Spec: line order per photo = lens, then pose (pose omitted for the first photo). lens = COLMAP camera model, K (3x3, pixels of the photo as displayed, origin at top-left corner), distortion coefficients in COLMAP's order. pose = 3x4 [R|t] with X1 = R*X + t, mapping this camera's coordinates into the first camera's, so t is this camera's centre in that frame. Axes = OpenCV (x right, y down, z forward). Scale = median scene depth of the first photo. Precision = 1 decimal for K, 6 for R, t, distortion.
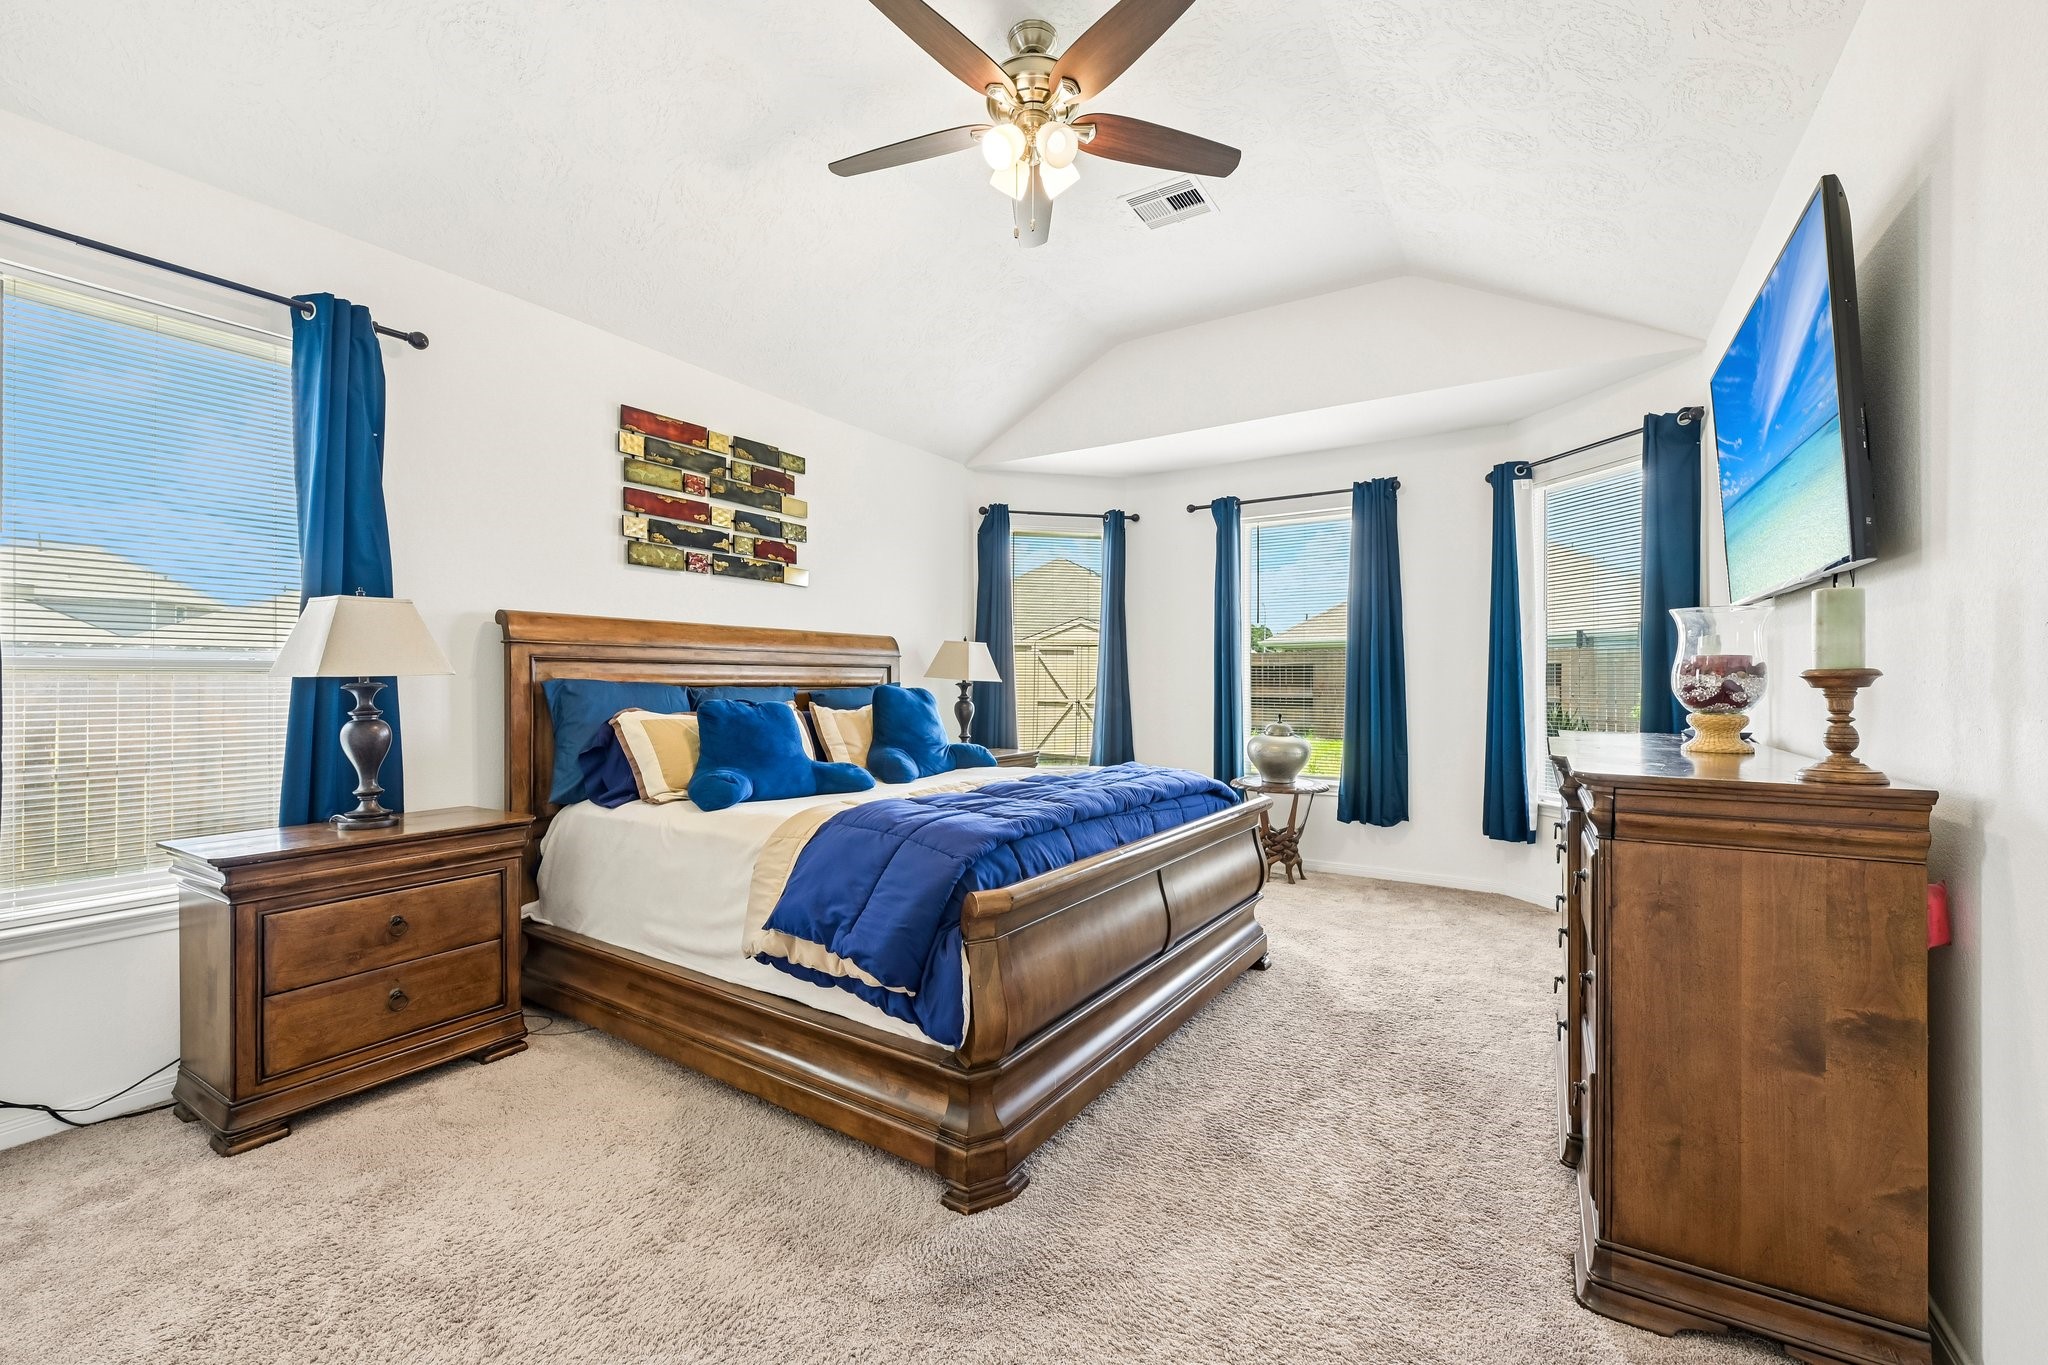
lens RADIAL K [[810.8, 0, 1015.7], [0, 810.8, 677.6], [0, 0, 1]] dist [-0.002697, 0.000949]
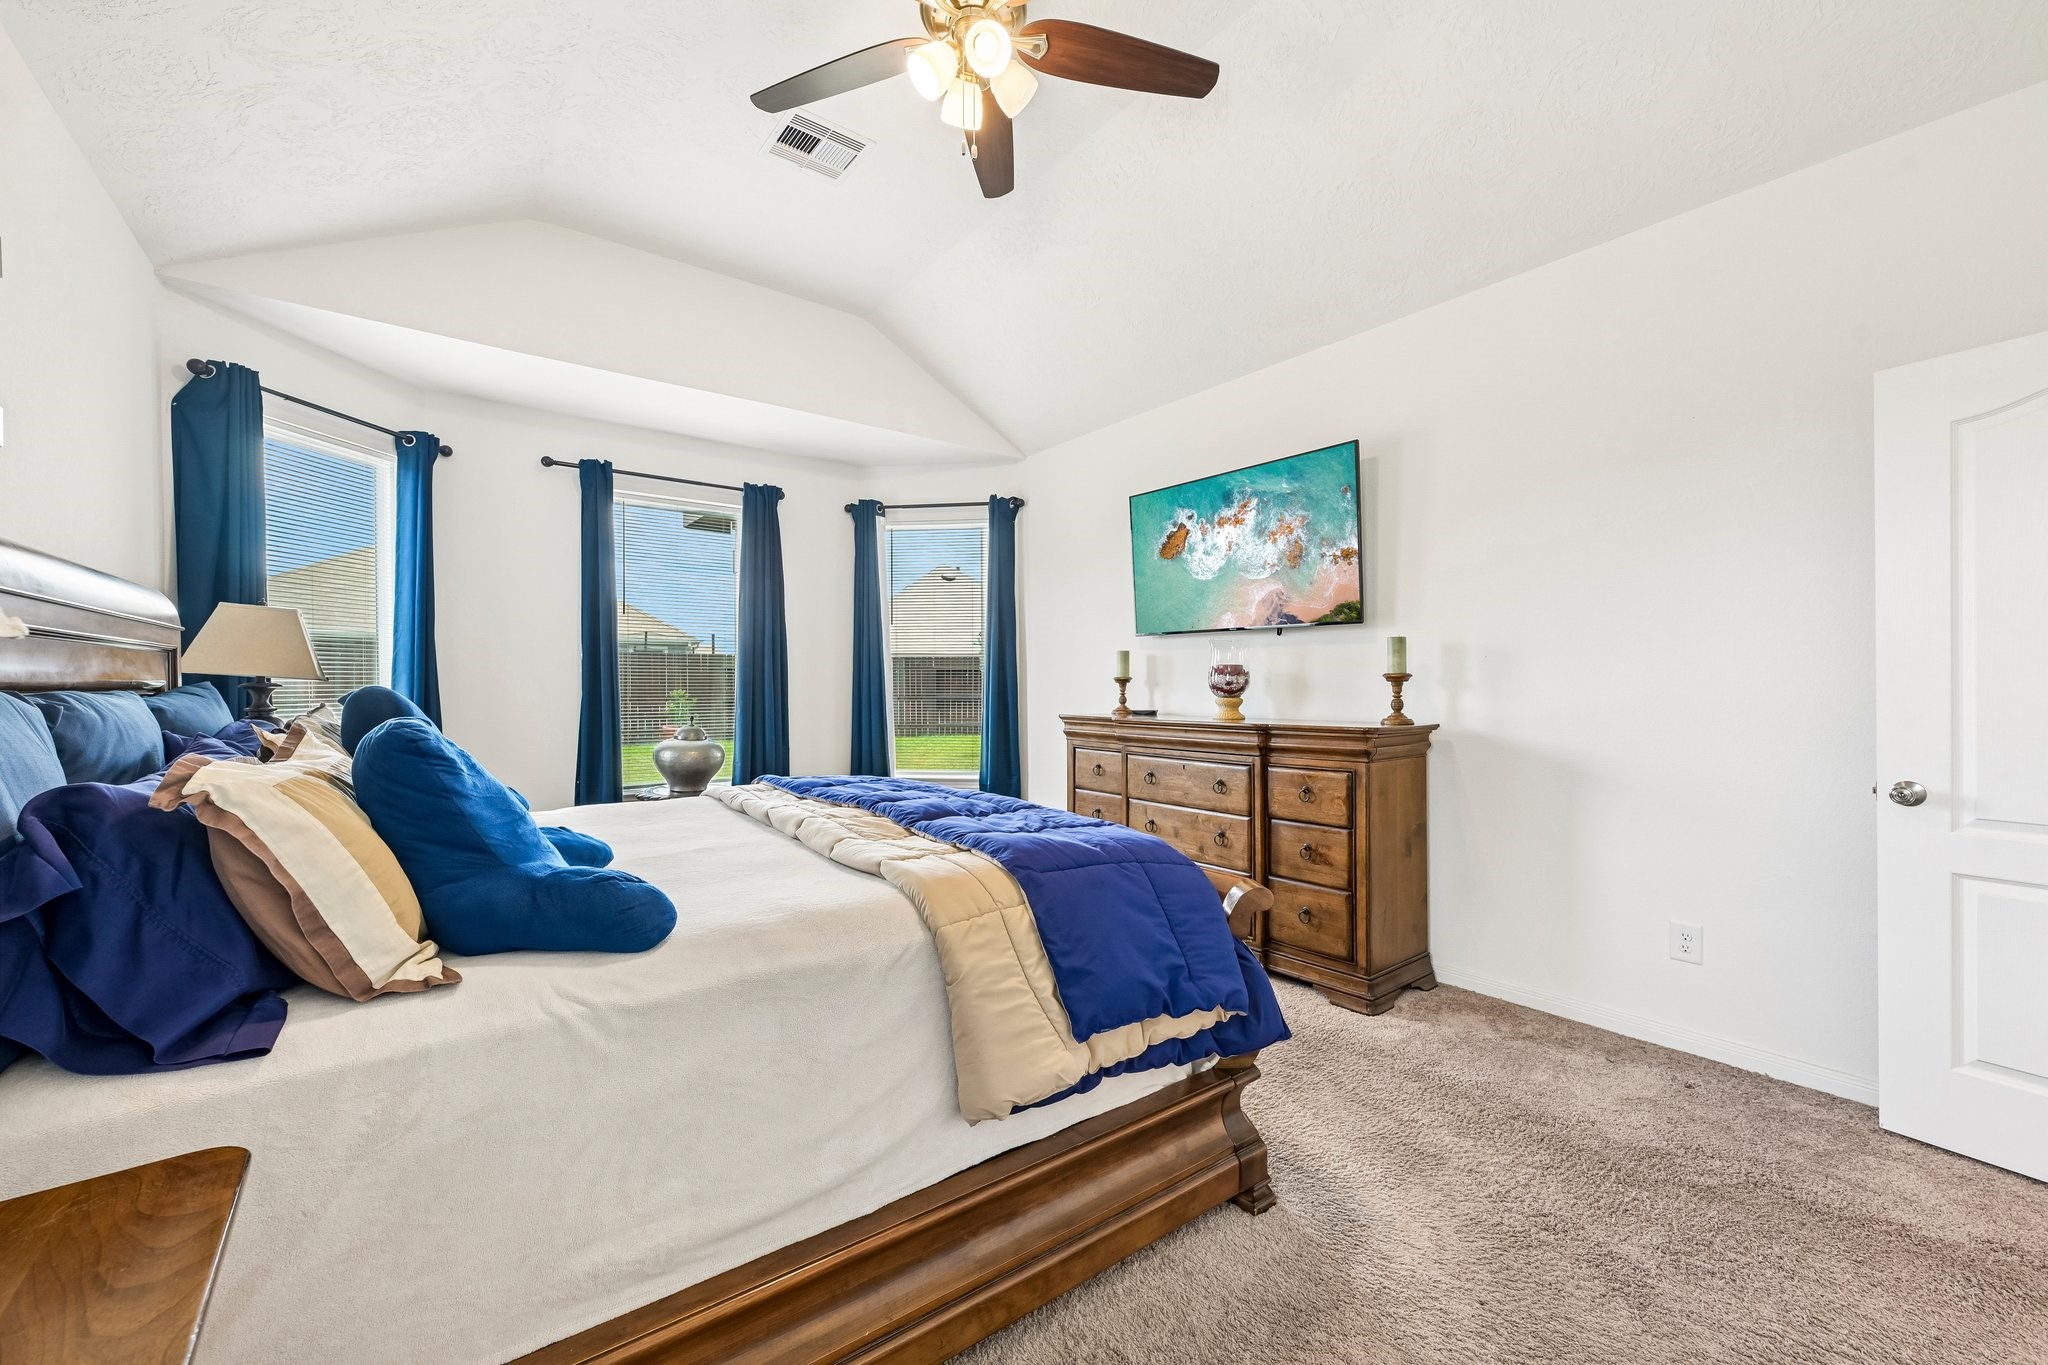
lens RADIAL K [[810.8, 0, 1008.1], [0, 810.8, 687.7], [0, 0, 1]] dist [-0.002697, 0.000949]
pose [[0.355916, -0.005146, 0.934504, -0.501345], [-0.001733, 0.999979, 0.006167, 0.006275], [-0.934516, -0.003815, 0.355900, 0.426955]]
